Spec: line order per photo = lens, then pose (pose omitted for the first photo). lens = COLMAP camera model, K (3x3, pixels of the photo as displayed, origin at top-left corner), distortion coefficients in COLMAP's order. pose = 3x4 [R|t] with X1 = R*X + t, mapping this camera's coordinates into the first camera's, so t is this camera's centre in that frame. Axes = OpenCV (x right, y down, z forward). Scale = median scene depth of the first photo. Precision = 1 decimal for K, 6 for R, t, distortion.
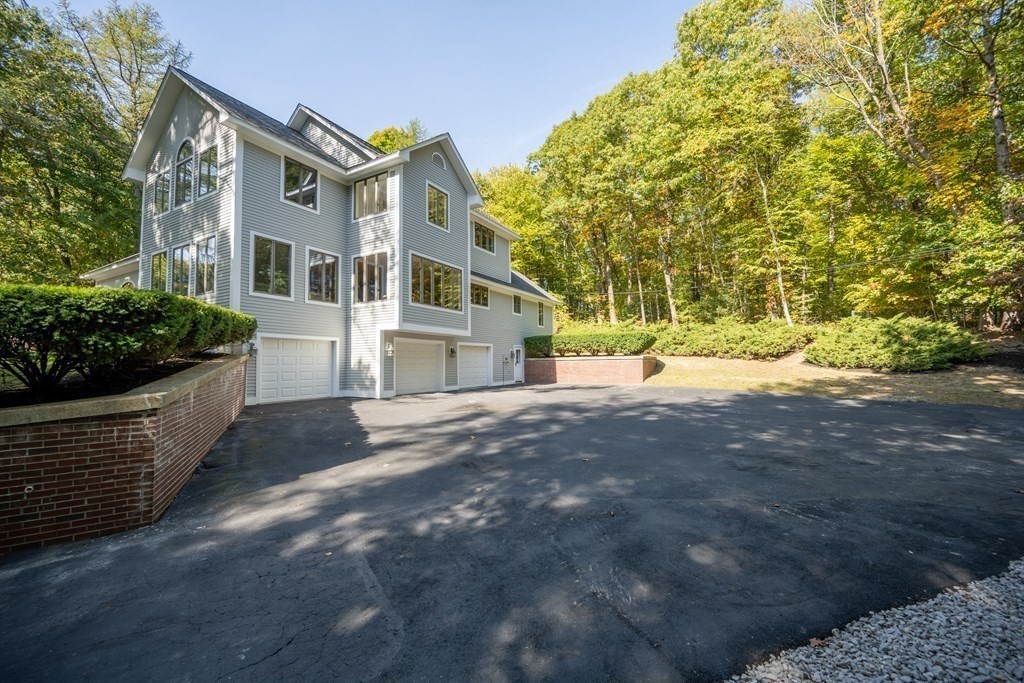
lens RADIAL K [[407.8, 0, 521.7], [0, 407.8, 340.4], [0, 0, 1]] dist [-0.000497, 0.000305]
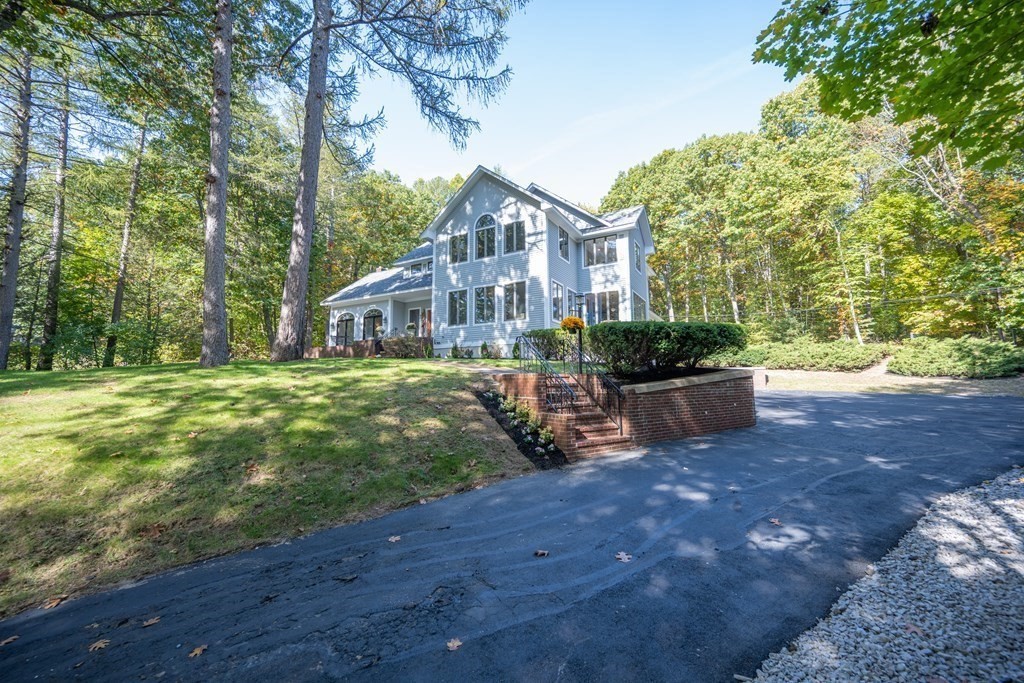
lens RADIAL K [[407.8, 0, 509.8], [0, 407.8, 338.6], [0, 0, 1]] dist [-0.000497, 0.000305]
pose [[0.999968, 0.004532, -0.006583, -0.521315], [-0.004864, 0.998671, -0.051307, 0.019421], [0.006342, 0.051338, 0.998661, -0.311966]]
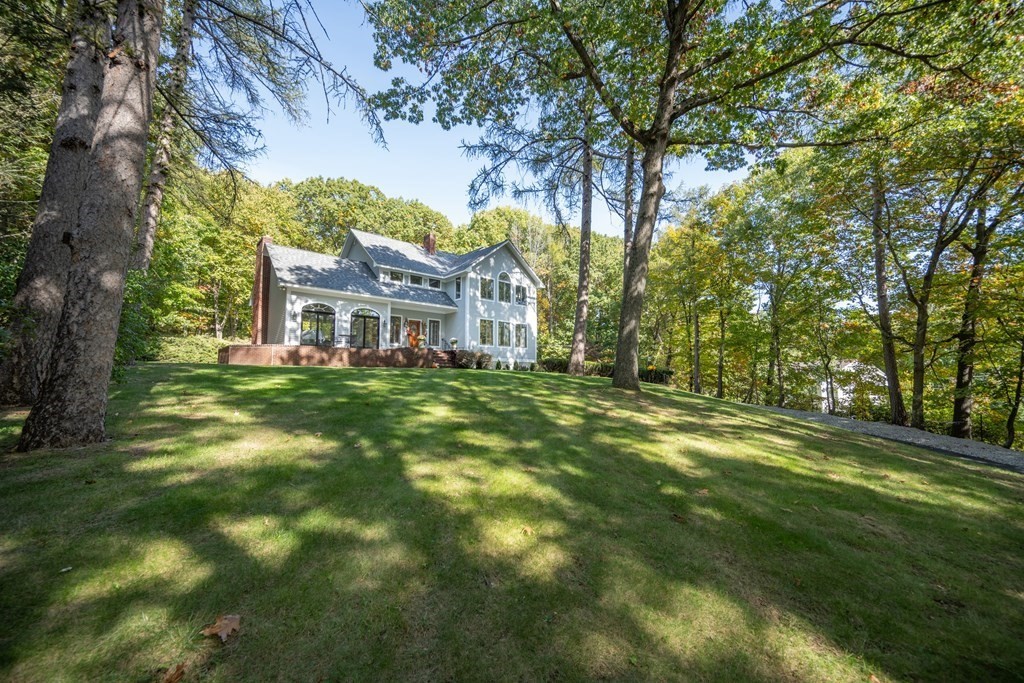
lens RADIAL K [[407.8, 0, 518.7], [0, 407.8, 345.5], [0, 0, 1]] dist [-0.000497, 0.000305]
pose [[0.298539, 0.083067, 0.950776, -2.015086], [-0.060513, 0.995848, -0.068004, 0.024908], [-0.952477, -0.037233, 0.302326, 0.187006]]
